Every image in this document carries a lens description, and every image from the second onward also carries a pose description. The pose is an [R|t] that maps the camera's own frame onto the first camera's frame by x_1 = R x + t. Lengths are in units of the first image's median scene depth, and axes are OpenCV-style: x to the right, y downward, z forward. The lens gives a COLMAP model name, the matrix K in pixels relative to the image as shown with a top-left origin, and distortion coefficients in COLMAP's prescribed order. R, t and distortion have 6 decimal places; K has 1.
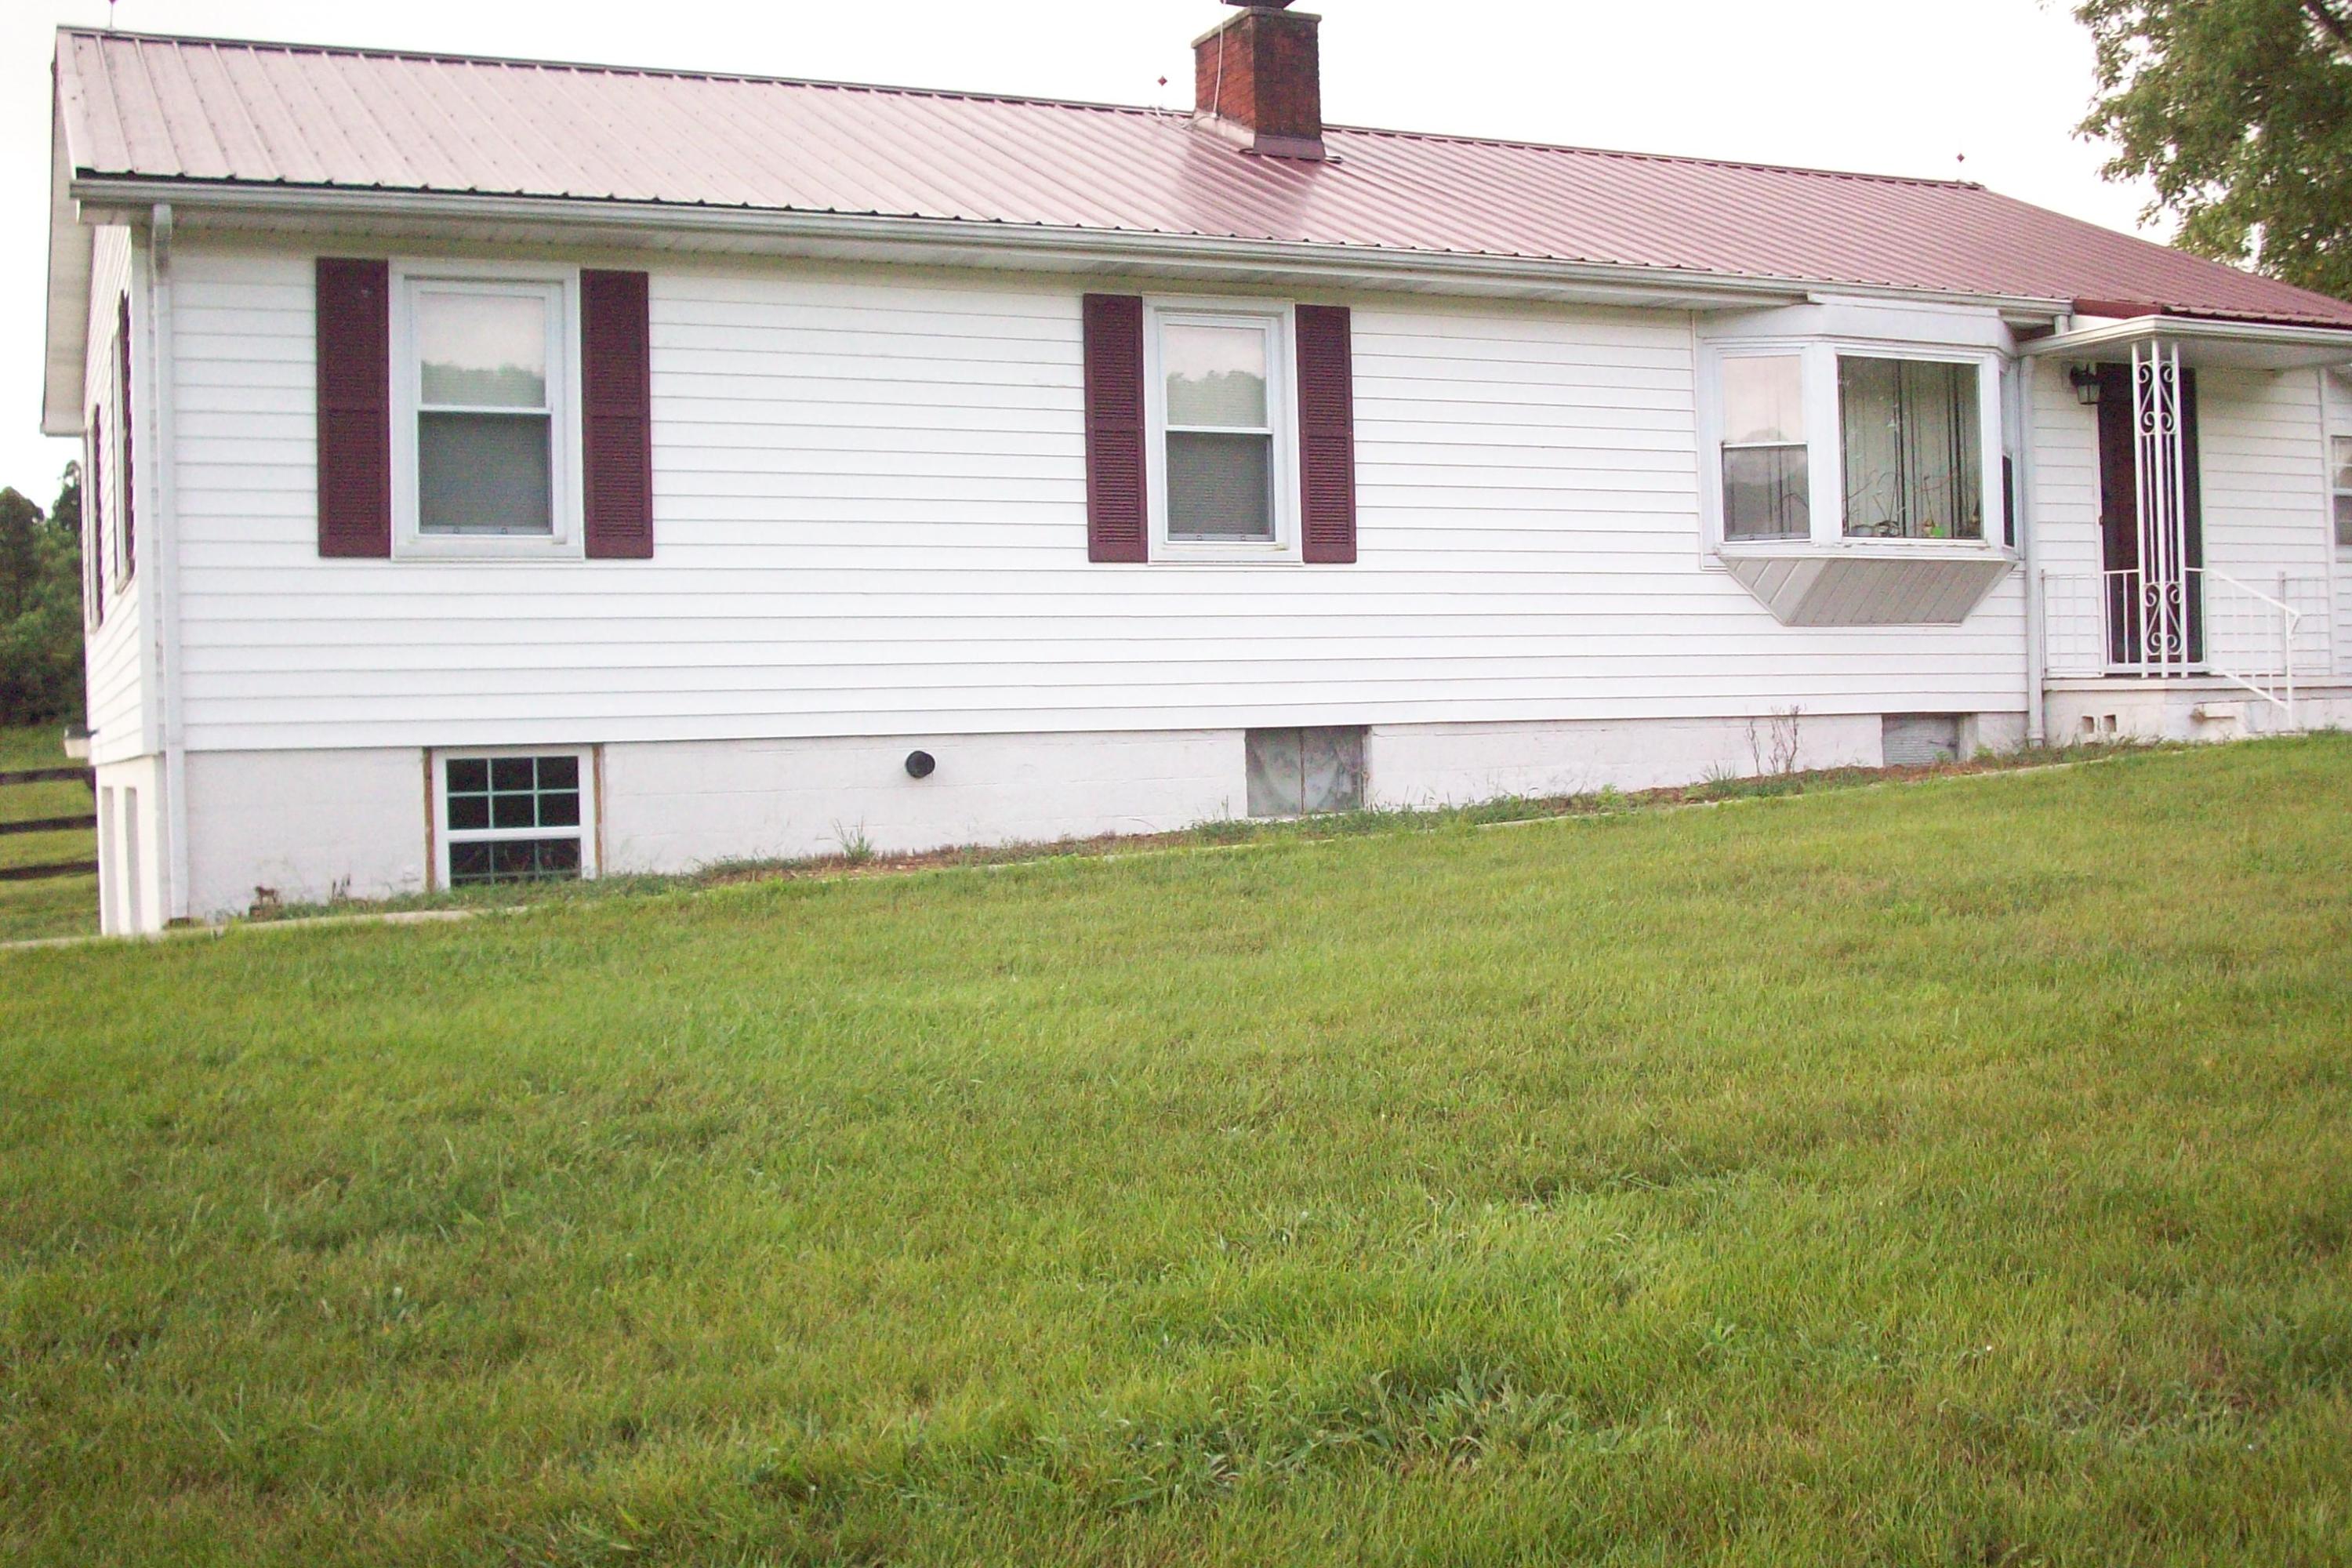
lens RADIAL K [[2622.0, 0, 1191.5], [0, 2622.0, 779.0], [0, 0, 1]] dist [-0.123972, 0.000000]
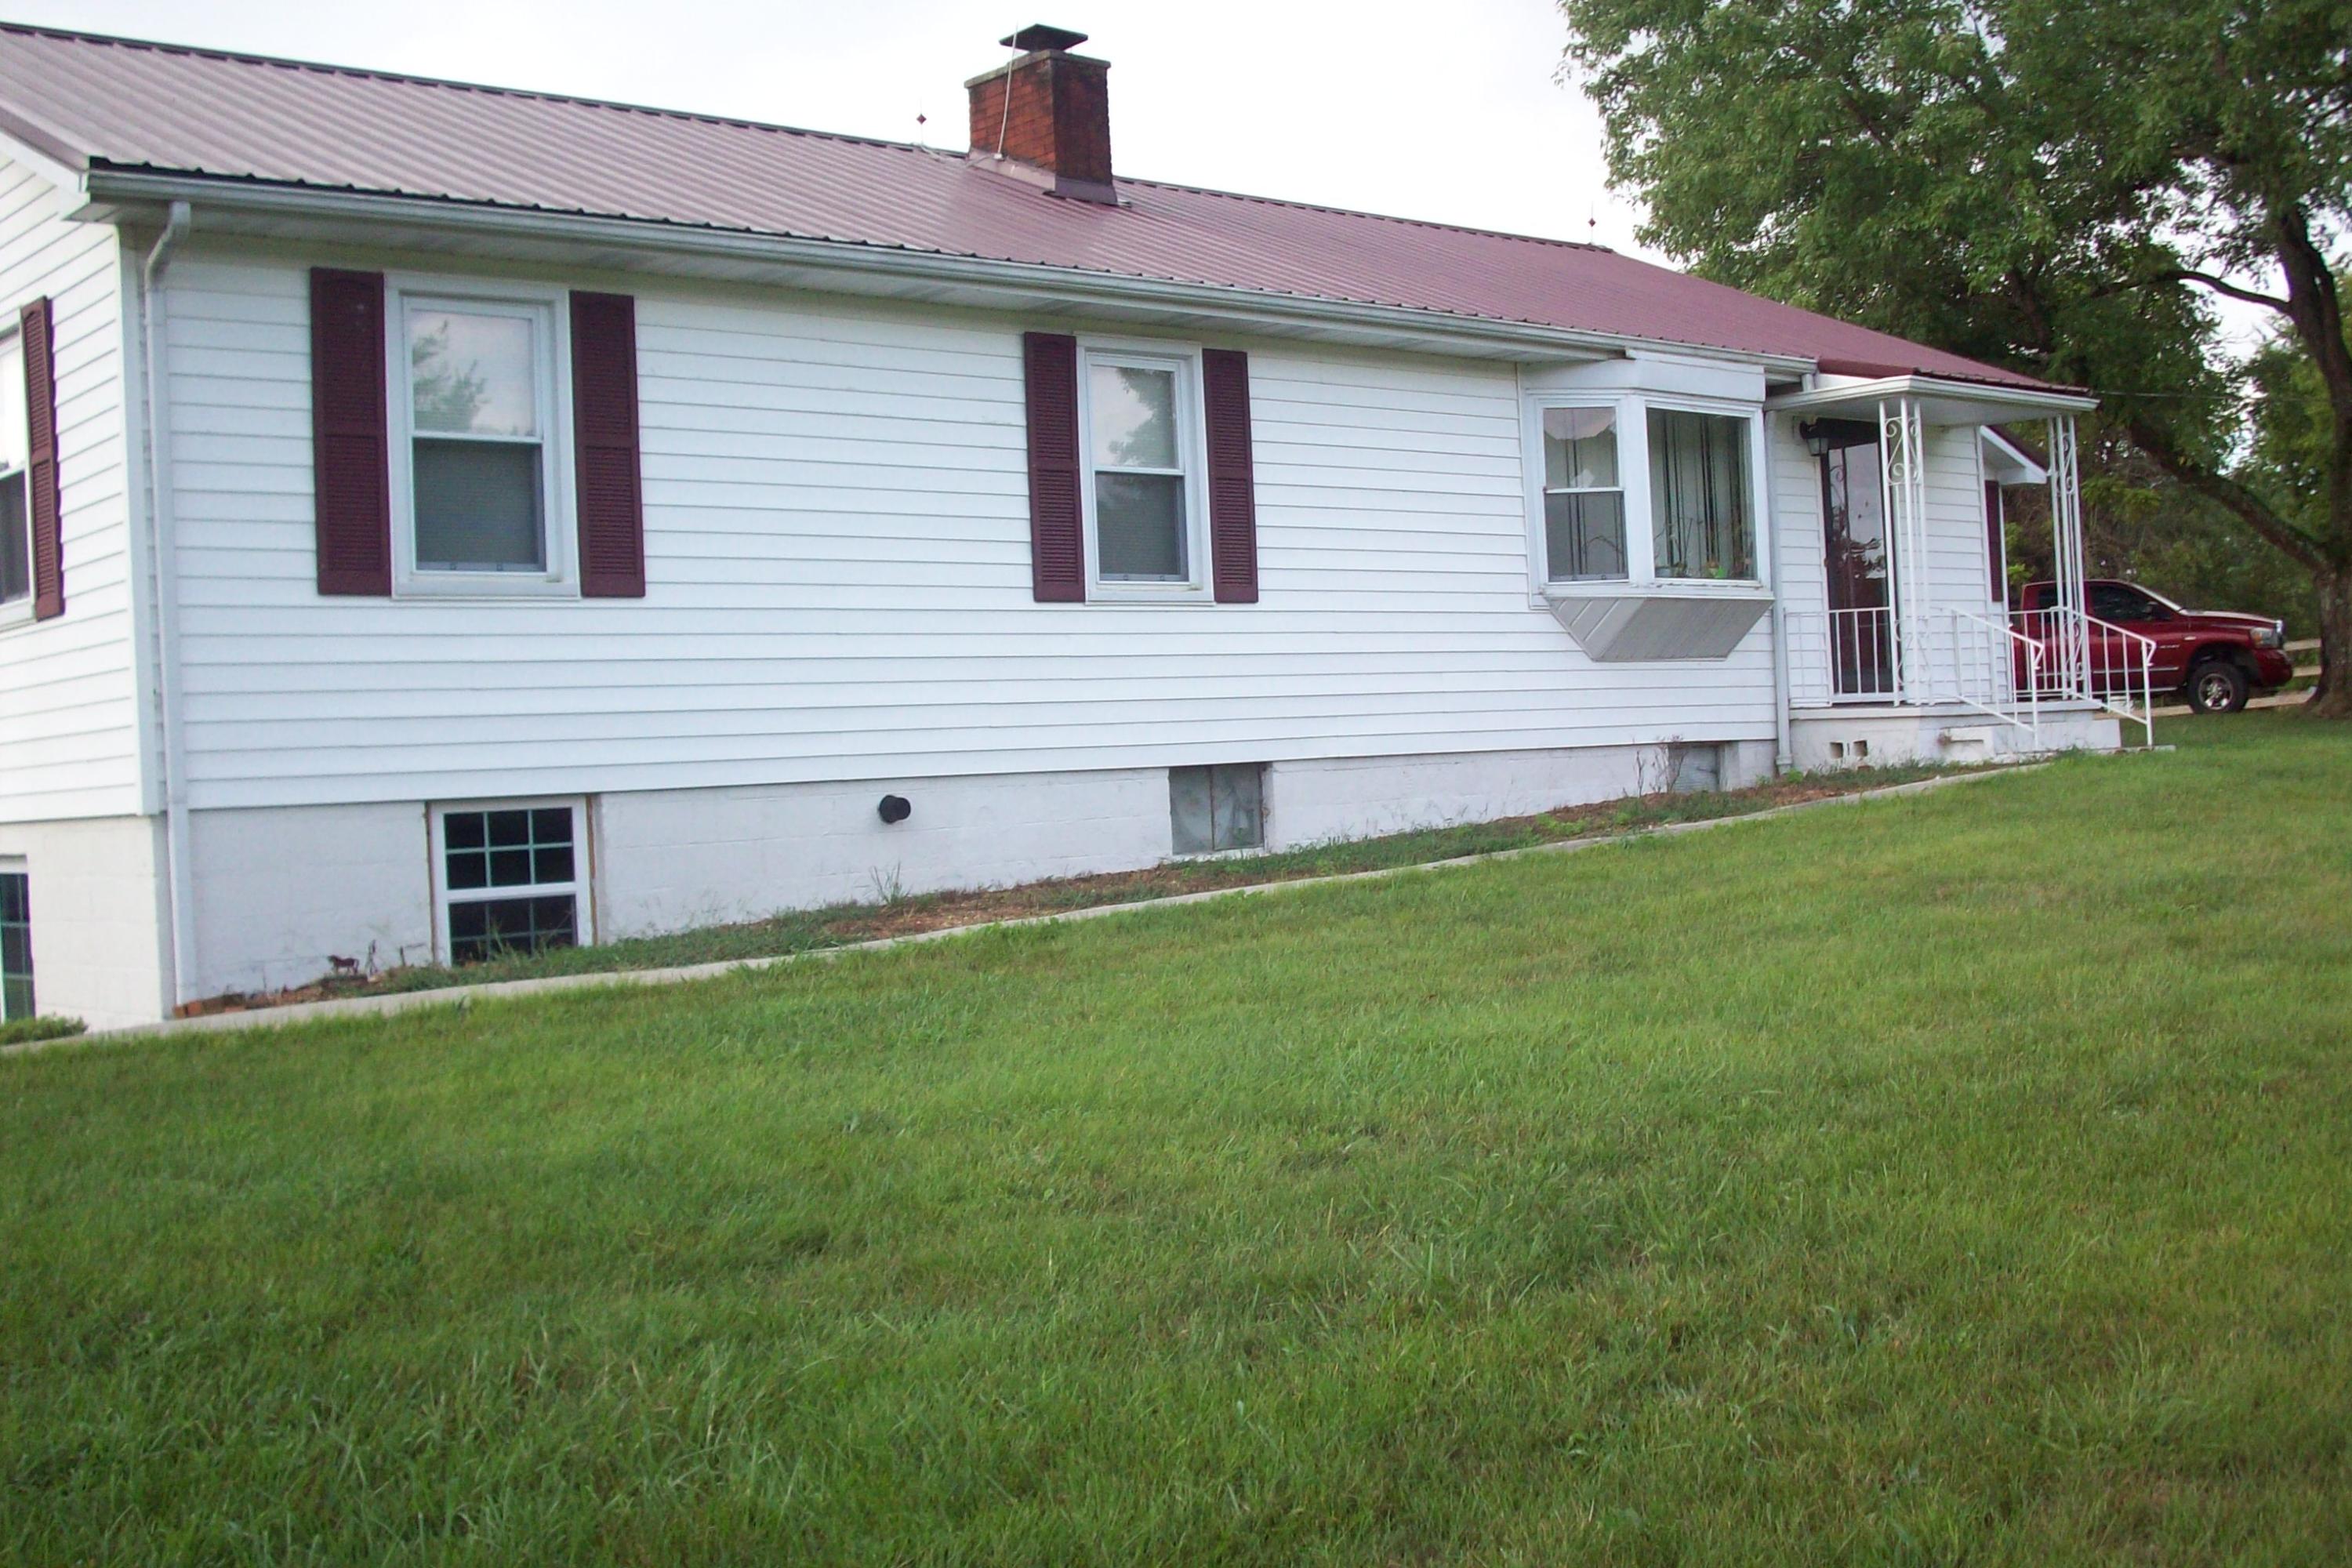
lens RADIAL K [[2622.0, 0, 1174.8], [0, 2622.0, 790.3], [0, 0, 1]] dist [-0.123972, 0.000000]
pose [[0.958601, -0.021324, 0.283954, -0.261352], [0.025332, 0.999624, -0.010449, 0.000268], [-0.283625, 0.017209, 0.958781, 0.033046]]
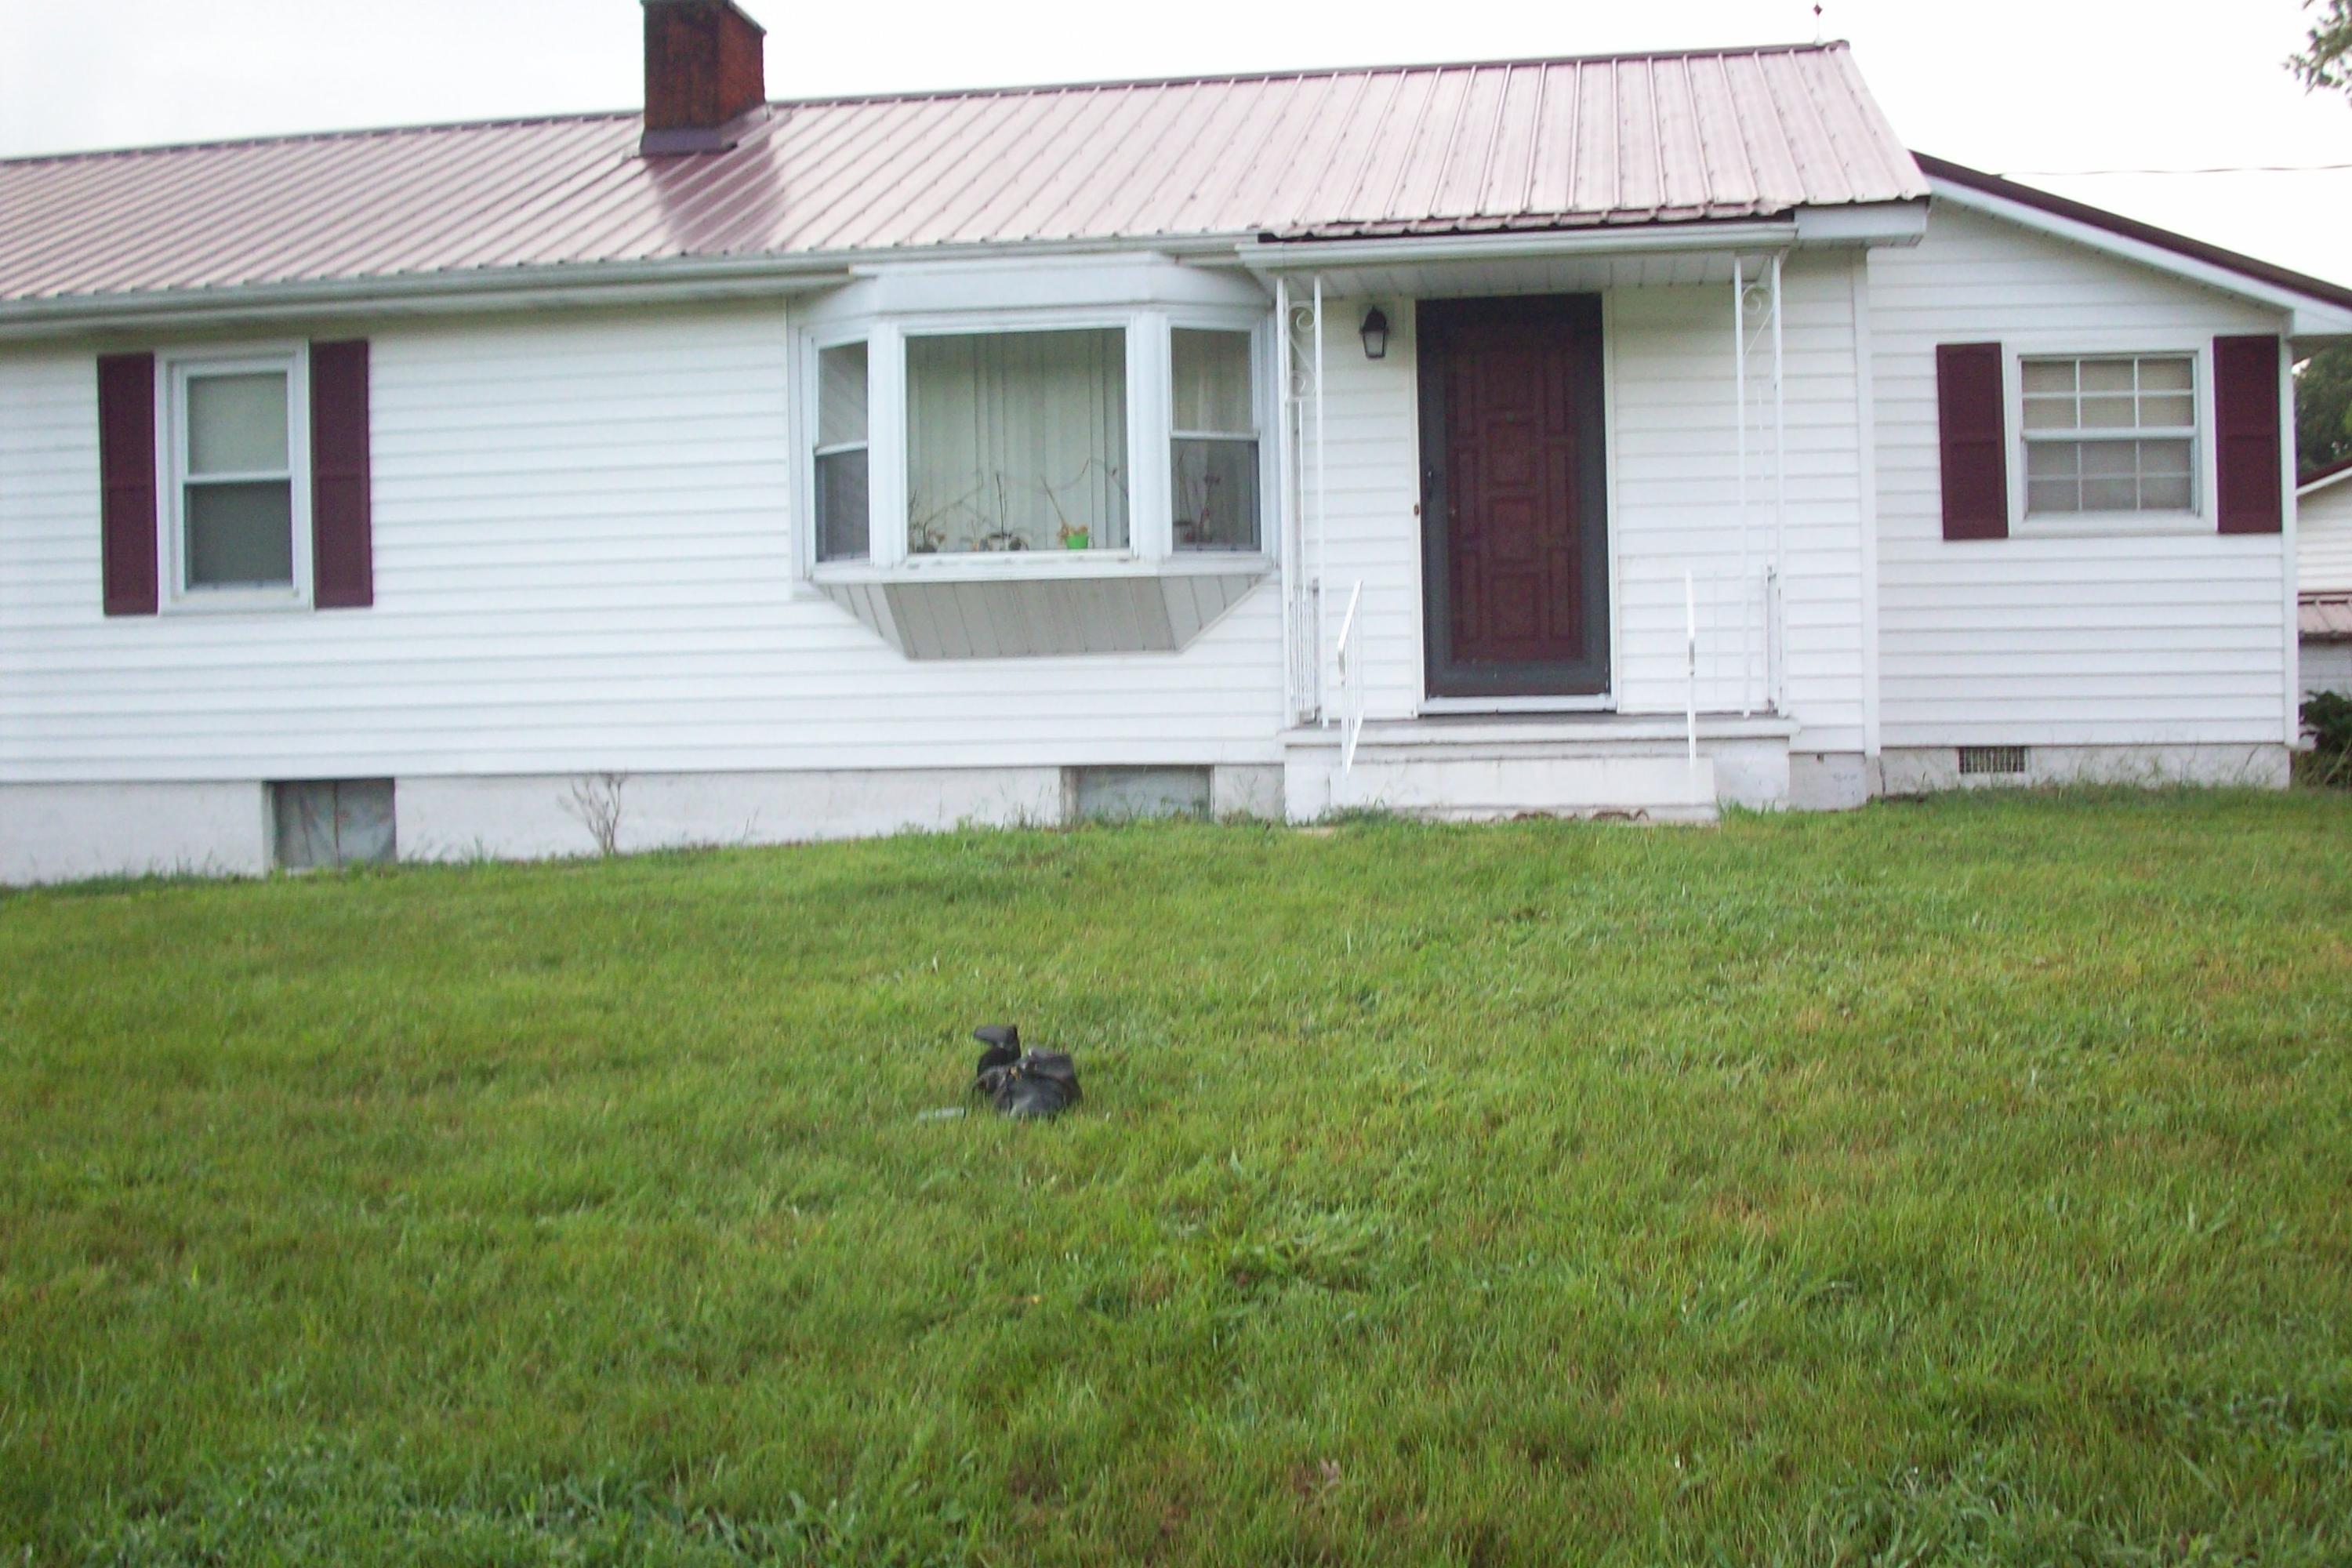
lens RADIAL K [[2622.0, 0, 1176.0], [0, 2622.0, 784.1], [0, 0, 1]] dist [-0.123972, 0.000000]
pose [[0.843439, 0.011231, -0.537108, 0.823798], [-0.012416, 0.999922, 0.001410, -0.023423], [0.537081, 0.005479, 0.843513, 0.367009]]
